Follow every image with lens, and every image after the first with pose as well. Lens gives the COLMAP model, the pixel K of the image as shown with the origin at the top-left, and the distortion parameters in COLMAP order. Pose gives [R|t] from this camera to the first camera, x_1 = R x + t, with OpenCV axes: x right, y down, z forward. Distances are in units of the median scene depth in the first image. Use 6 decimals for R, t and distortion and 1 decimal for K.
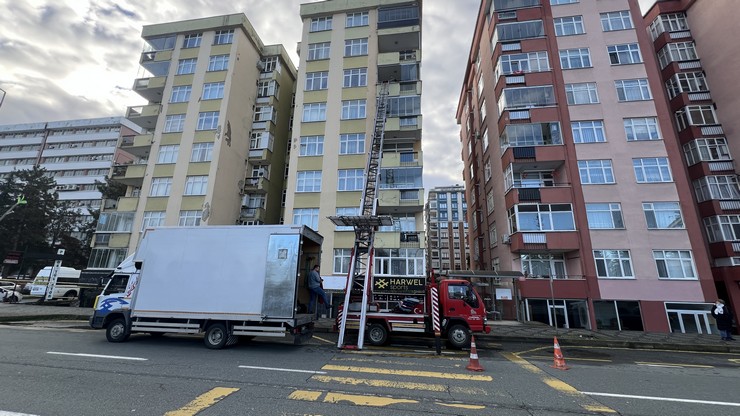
lens RADIAL K [[294.4, 0, 370.0], [0, 294.4, 208.0], [0, 0, 1]] dist [0.000259, 0.000239]
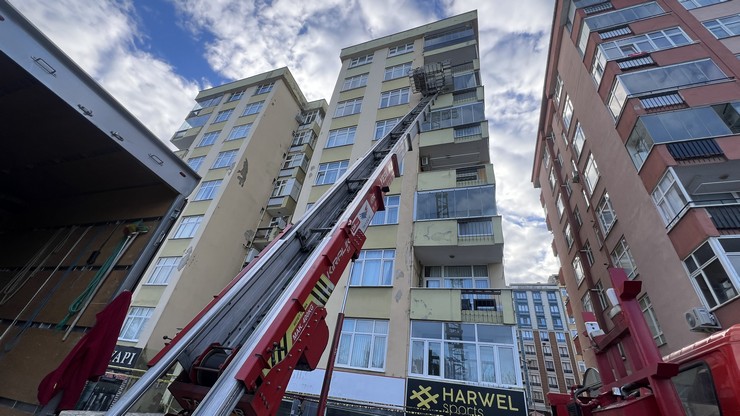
lens RADIAL K [[294.4, 0, 370.0], [0, 294.4, 208.0], [0, 0, 1]] dist [0.000259, 0.000239]
pose [[0.978280, -0.012805, -0.206892, 0.041421], [-0.058980, 0.939640, -0.337042, 0.100650], [0.198720, 0.341924, 0.918476, 0.327151]]
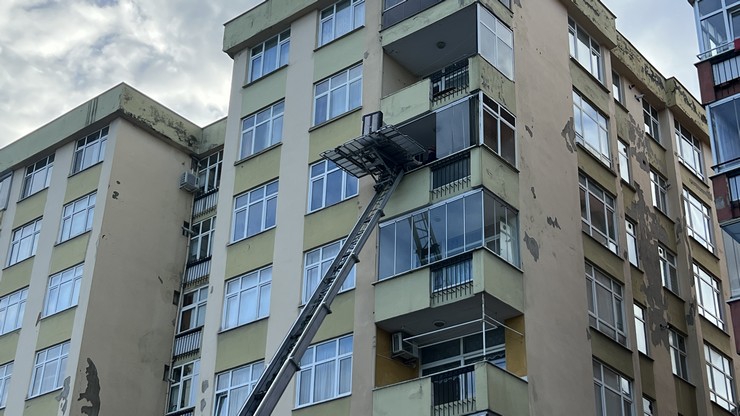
lens RADIAL K [[1117.9, 0, 370.0], [0, 1117.9, 208.0], [0, 0, 1]] dist [0.126646, -0.013206]
pose [[0.855789, -0.245549, -0.455336, 0.546353], [0.118488, 0.949813, -0.289511, -0.009890], [0.503573, 0.193809, 0.841934, -0.104751]]
